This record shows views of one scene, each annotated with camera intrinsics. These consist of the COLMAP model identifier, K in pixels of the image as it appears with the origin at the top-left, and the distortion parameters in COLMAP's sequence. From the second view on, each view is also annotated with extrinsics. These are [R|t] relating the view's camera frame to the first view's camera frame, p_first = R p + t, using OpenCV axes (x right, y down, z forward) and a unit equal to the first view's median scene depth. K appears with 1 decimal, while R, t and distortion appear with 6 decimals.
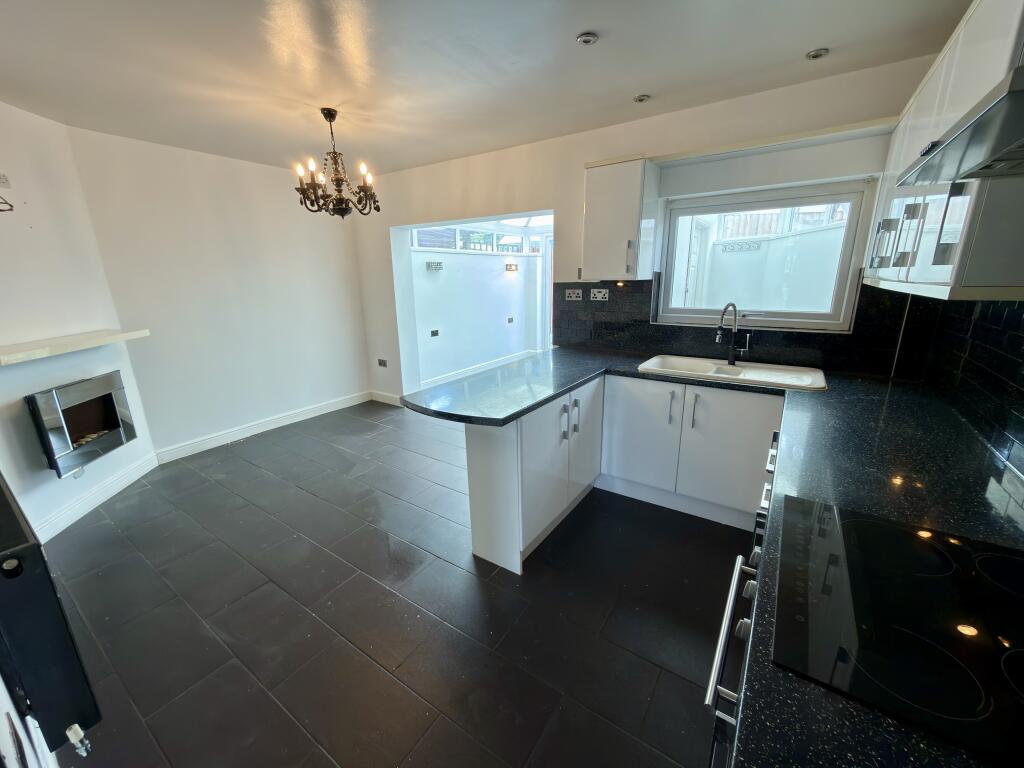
lens RADIAL K [[410.0, 0, 510.7], [0, 410.0, 383.2], [0, 0, 1]] dist [0.001564, 0.000238]
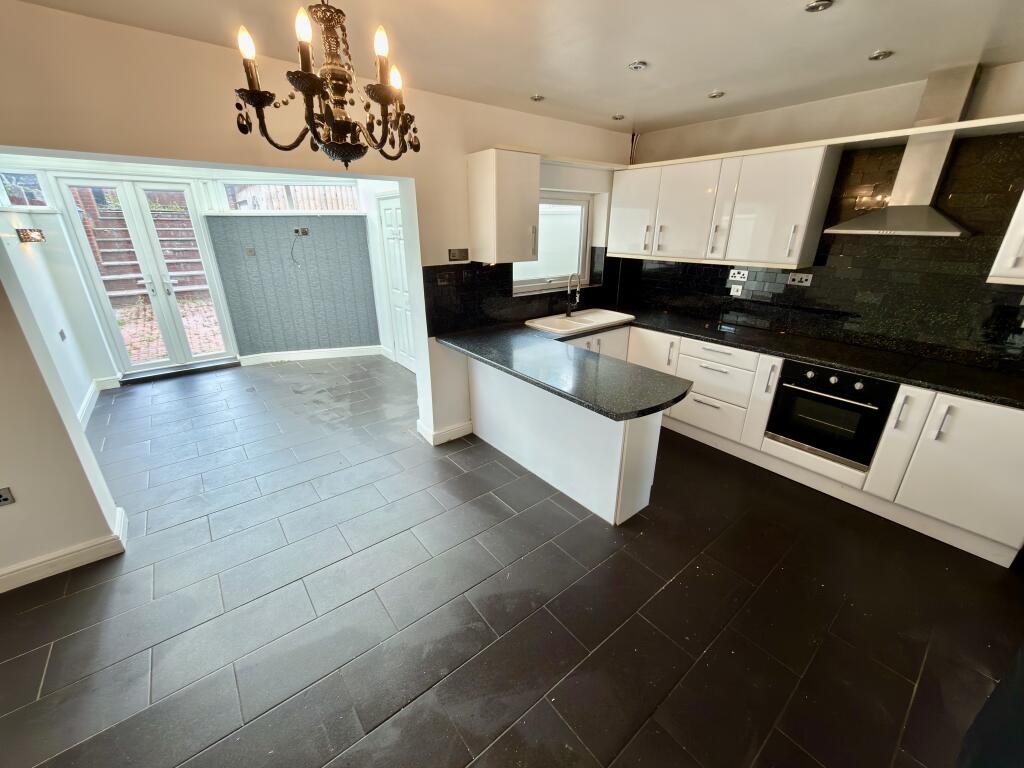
lens RADIAL K [[407.3, 0, 514.5], [0, 407.3, 383.8], [0, 0, 1]] dist [0.000814, 0.000298]
pose [[0.289712, -0.332121, 0.897643, -0.778752], [0.238298, 0.933360, 0.268426, -0.224214], [-0.926974, 0.136140, 0.349550, 0.627010]]
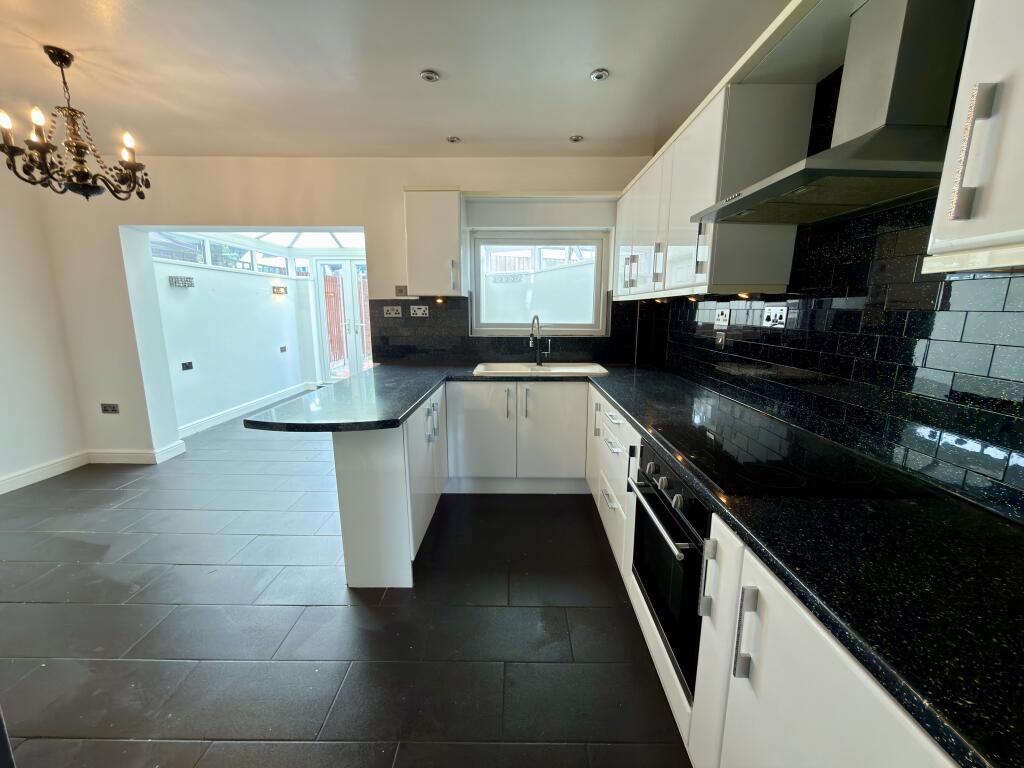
lens RADIAL K [[411.0, 0, 512.0], [0, 411.0, 384.0], [0, 0, 1]] dist [0.001020, 0.000150]
pose [[0.832583, -0.083367, 0.547591, -0.188859], [0.126981, 0.991007, -0.042195, 0.046467], [-0.539149, 0.104664, 0.835682, 0.013210]]
